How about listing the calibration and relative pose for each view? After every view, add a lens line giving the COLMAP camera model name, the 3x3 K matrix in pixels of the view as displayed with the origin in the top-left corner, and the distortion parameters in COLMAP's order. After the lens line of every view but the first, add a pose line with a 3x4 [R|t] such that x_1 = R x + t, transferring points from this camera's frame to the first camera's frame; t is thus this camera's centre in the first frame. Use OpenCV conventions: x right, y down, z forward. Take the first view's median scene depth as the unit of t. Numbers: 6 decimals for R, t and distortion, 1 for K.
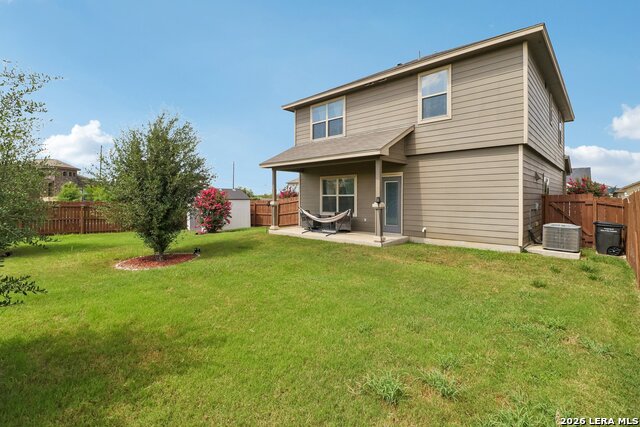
lens RADIAL K [[298.7, 0, 318.1], [0, 298.7, 208.3], [0, 0, 1]] dist [0.003701, 0.000065]
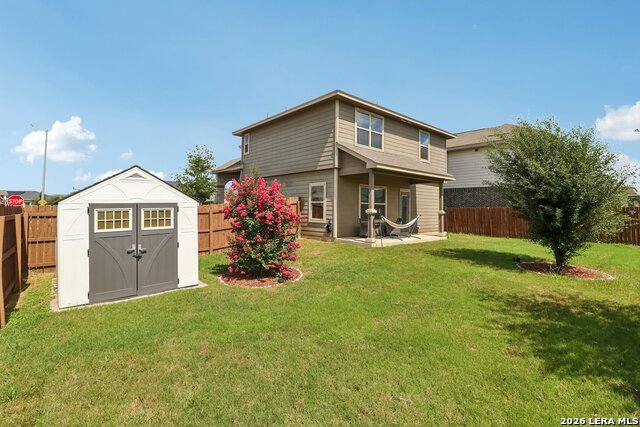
lens RADIAL K [[298.7, 0, 318.1], [0, 298.7, 208.3], [0, 0, 1]] dist [0.003701, 0.000065]
pose [[0.103010, 0.001073, 0.994680, -1.072146], [0.016292, 0.999863, -0.002766, -0.027947], [-0.994547, 0.016490, 0.102978, 1.136372]]
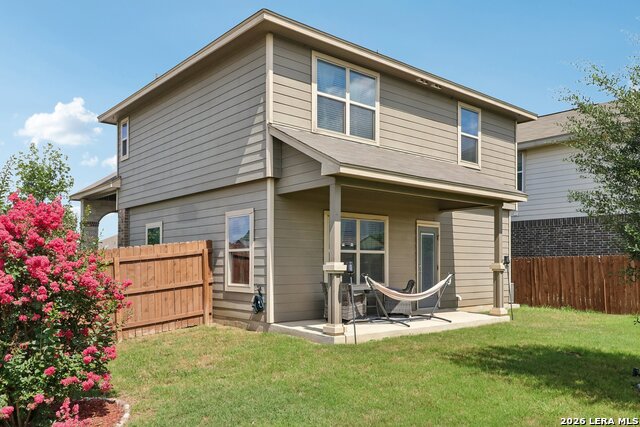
lens RADIAL K [[512.5, 0, 318.7], [0, 512.5, 272.9], [0, 0, 1]] dist [0.009100, 0.003329]
pose [[0.109963, -0.021445, 0.993704, -0.884815], [0.031942, 0.999327, 0.018031, -0.024987], [-0.993422, 0.029758, 0.110574, 1.014165]]
